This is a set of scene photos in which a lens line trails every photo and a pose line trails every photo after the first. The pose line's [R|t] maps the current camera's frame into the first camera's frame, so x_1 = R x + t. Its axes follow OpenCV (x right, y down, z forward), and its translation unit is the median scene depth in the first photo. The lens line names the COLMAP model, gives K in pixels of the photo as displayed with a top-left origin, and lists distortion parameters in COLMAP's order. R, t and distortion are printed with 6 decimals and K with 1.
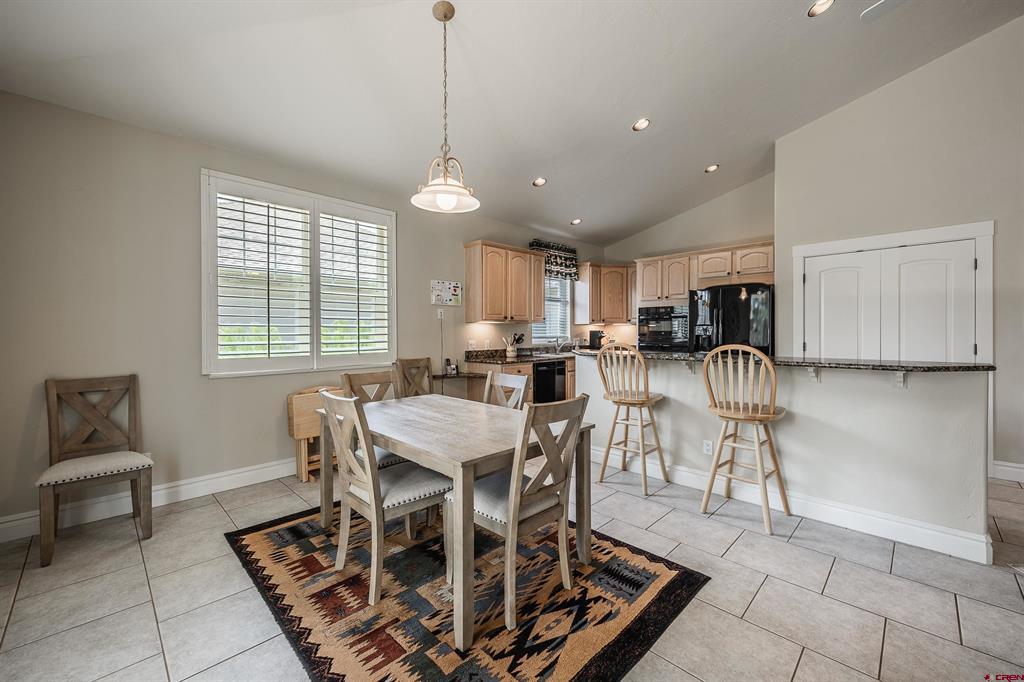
lens RADIAL K [[398.7, 0, 508.7], [0, 398.7, 333.4], [0, 0, 1]] dist [-0.003120, 0.000767]
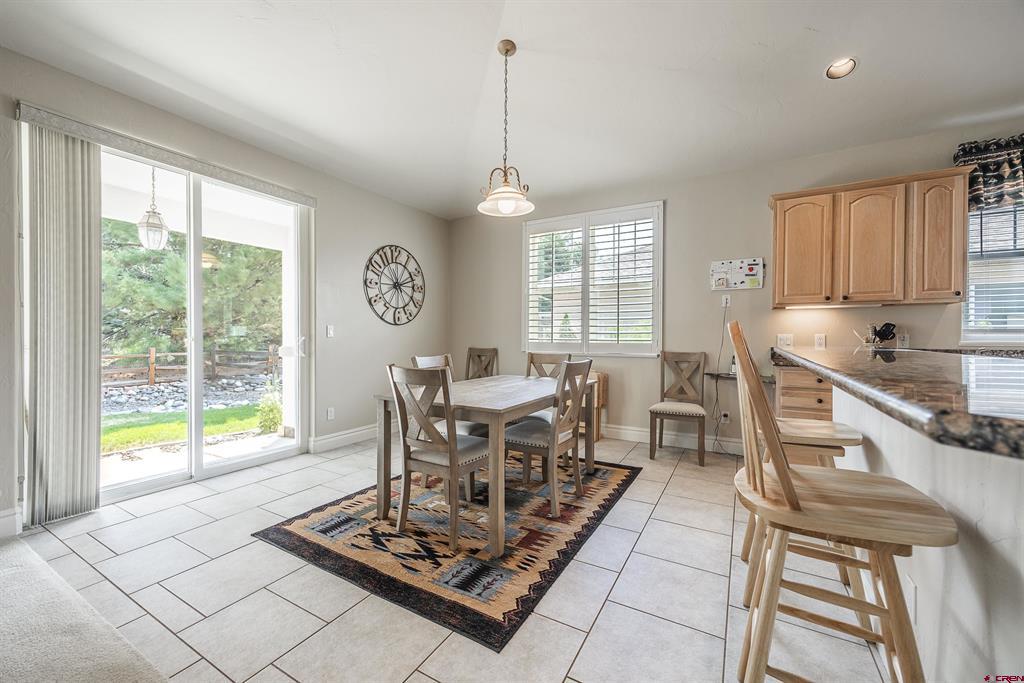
lens RADIAL K [[398.7, 0, 520.7], [0, 398.7, 337.3], [0, 0, 1]] dist [-0.003120, 0.000767]
pose [[0.285976, 0.006089, -0.958217, 0.469092], [-0.009590, 0.999948, 0.003492, 0.026389], [0.958189, 0.008191, 0.286020, 0.333640]]
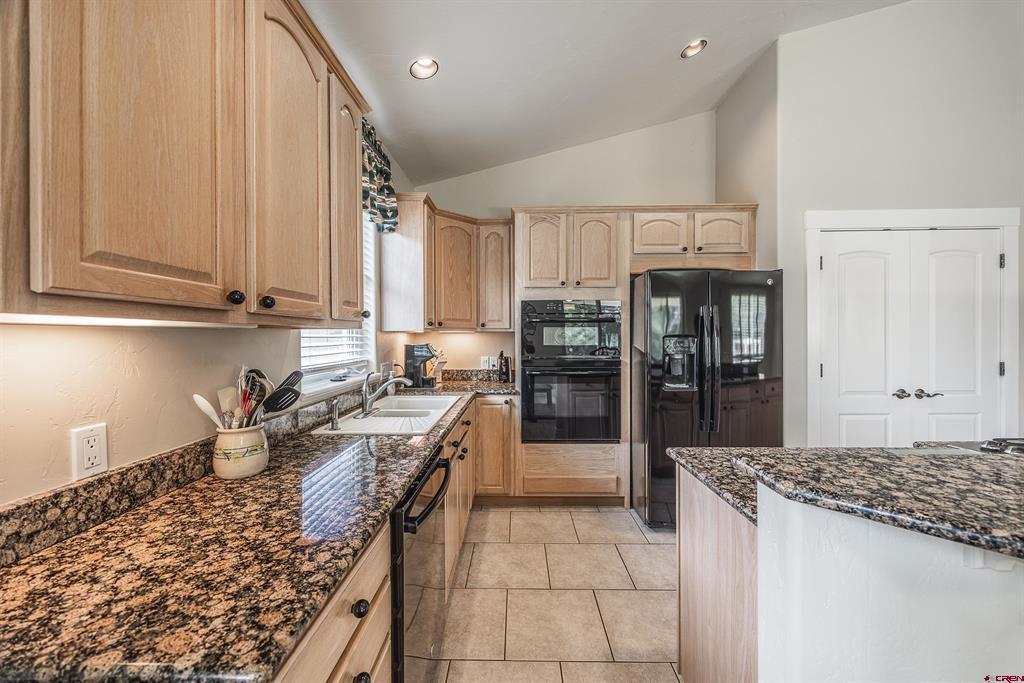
lens RADIAL K [[398.7, 0, 517.8], [0, 398.7, 337.8], [0, 0, 1]] dist [-0.003120, 0.000767]
pose [[0.717409, -0.004451, 0.696638, -0.042014], [0.007137, 0.999974, -0.000960, -0.019559], [-0.696616, 0.005661, 0.717422, 0.774675]]
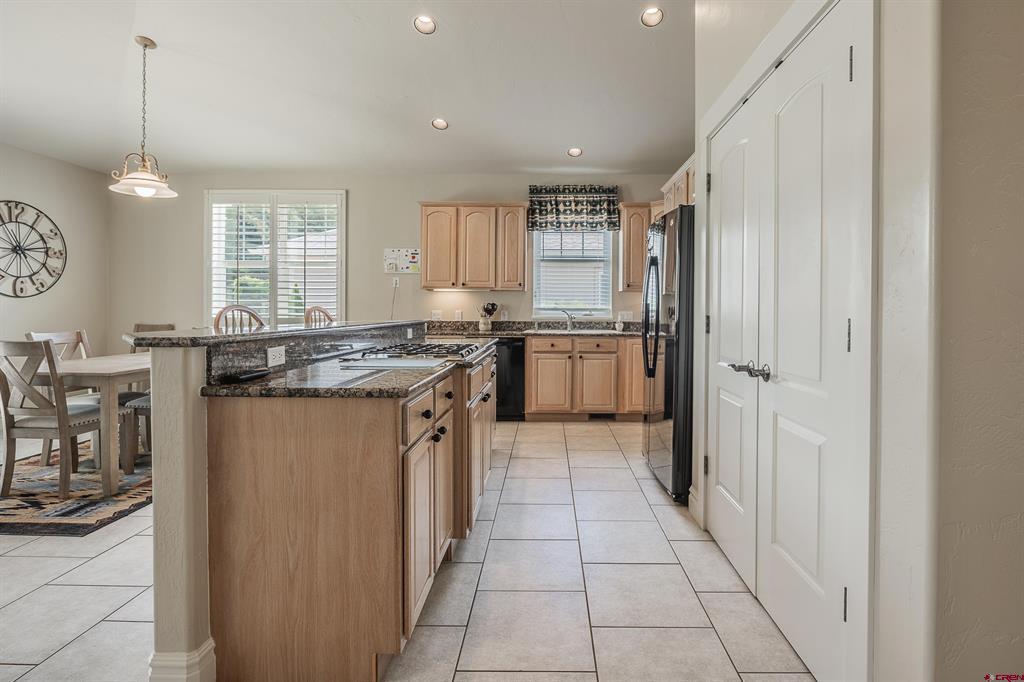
lens RADIAL K [[463.2, 0, 531.9], [0, 463.2, 317.4], [0, 0, 1]] dist [-0.014755, -0.000619]
pose [[0.715385, 0.016453, -0.698537, 0.822570], [-0.012508, 0.999864, 0.010741, 0.020528], [0.698619, 0.001053, 0.715493, 0.388334]]
